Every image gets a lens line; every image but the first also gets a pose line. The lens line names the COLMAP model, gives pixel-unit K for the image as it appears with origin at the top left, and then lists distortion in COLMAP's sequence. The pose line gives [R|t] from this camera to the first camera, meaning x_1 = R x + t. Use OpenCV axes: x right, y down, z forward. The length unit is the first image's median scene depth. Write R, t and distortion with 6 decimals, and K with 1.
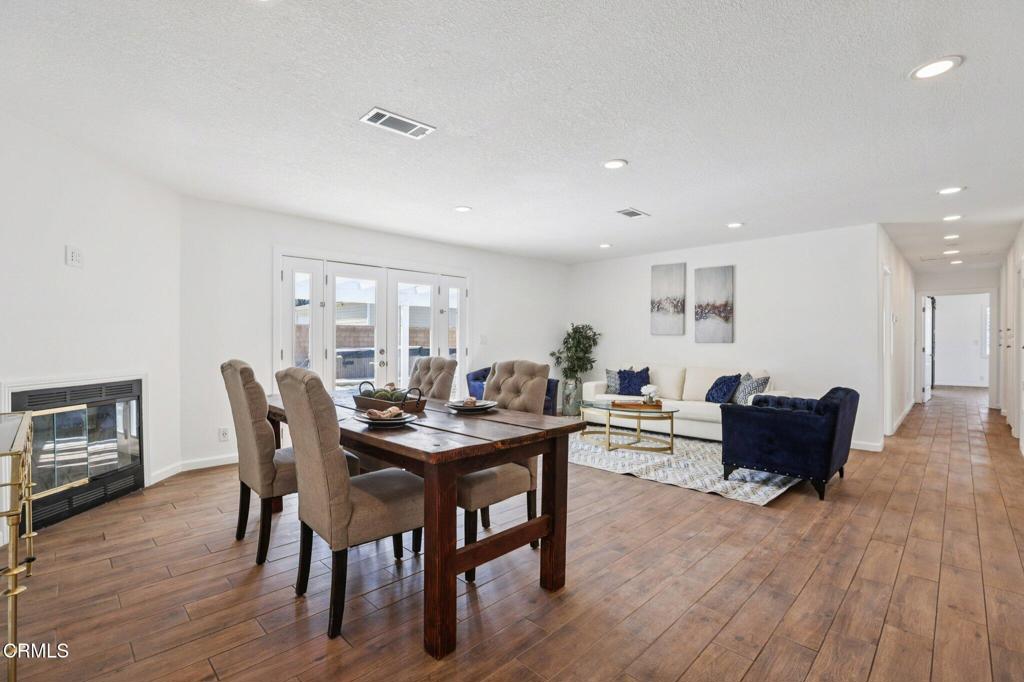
lens RADIAL K [[466.6, 0, 512.1], [0, 466.6, 340.8], [0, 0, 1]] dist [-0.051204, 0.016111]
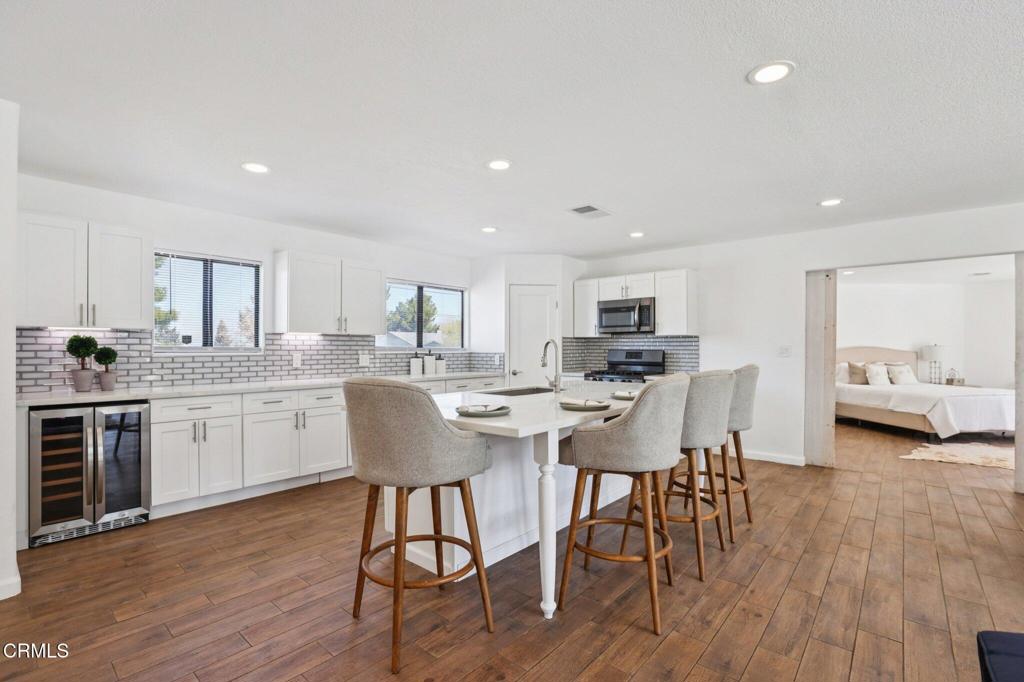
lens RADIAL K [[466.6, 0, 503.1], [0, 466.6, 352.1], [0, 0, 1]] dist [-0.051204, 0.016111]
pose [[-0.998328, -0.004734, -0.057601, 0.596542], [-0.005037, 0.999974, 0.005121, -0.008656], [0.057575, 0.005402, -0.998327, 0.734415]]
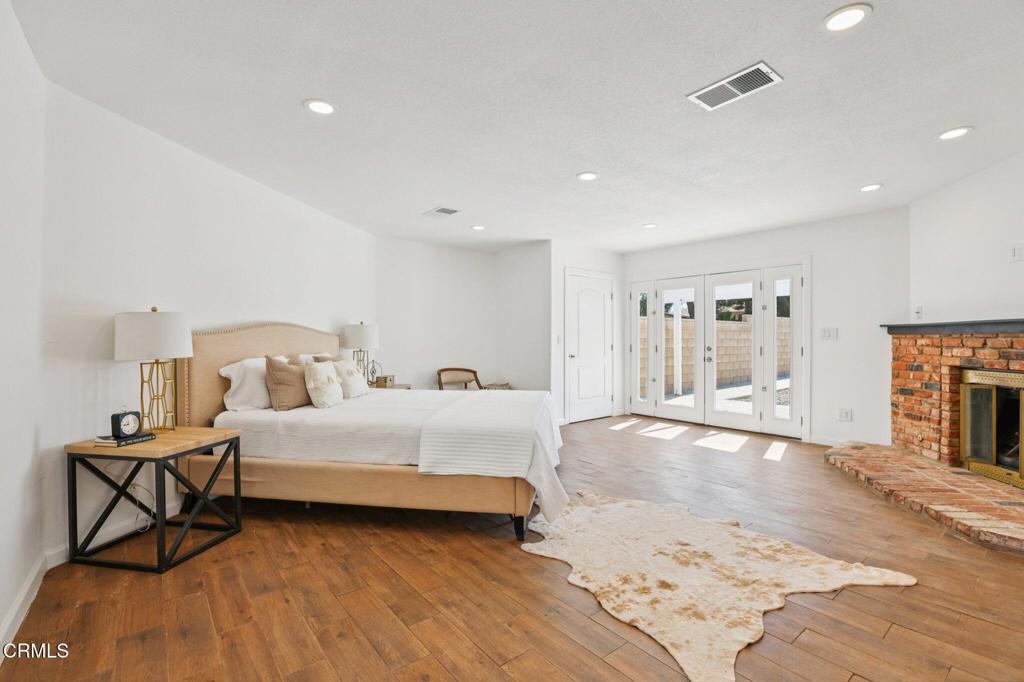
lens RADIAL K [[466.6, 0, 510.5], [0, 466.6, 335.2], [0, 0, 1]] dist [-0.051204, 0.016111]
pose [[-0.115993, -0.010124, -0.993198, -0.032180], [0.004434, 0.999933, -0.010710, 0.005458], [0.993240, -0.005646, -0.115940, -0.278119]]
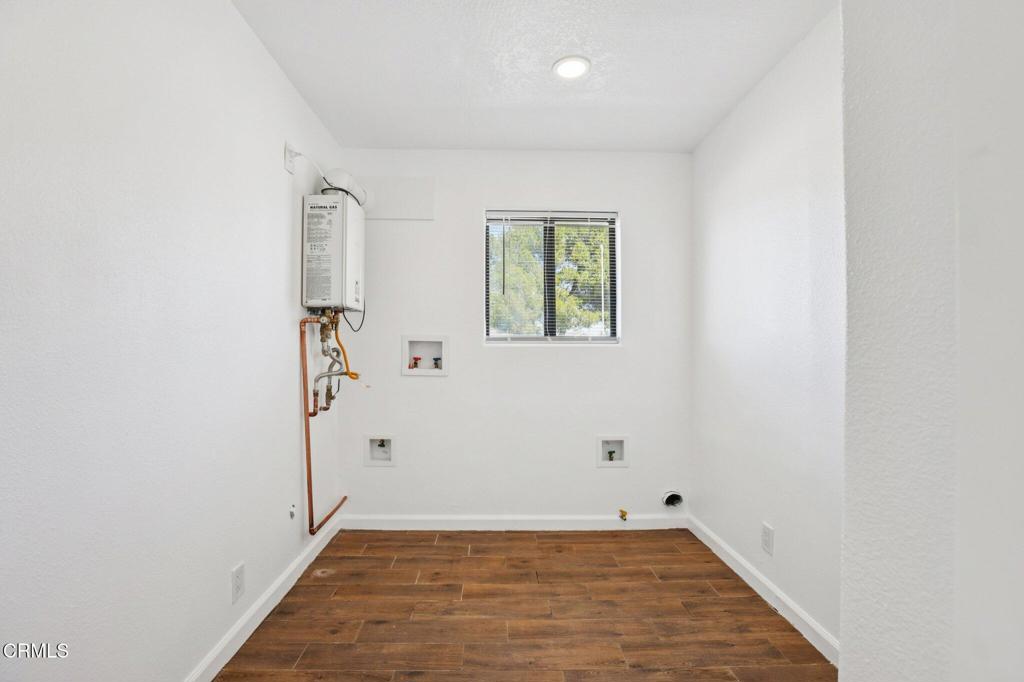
lens RADIAL K [[466.6, 0, 508.0], [0, 466.6, 340.3], [0, 0, 1]] dist [-0.051204, 0.016111]
pose [[-0.718432, -0.005240, 0.695577, 0.680382], [-0.001059, 0.999979, 0.006439, -0.010650], [-0.695596, 0.003889, -0.718423, 0.394439]]
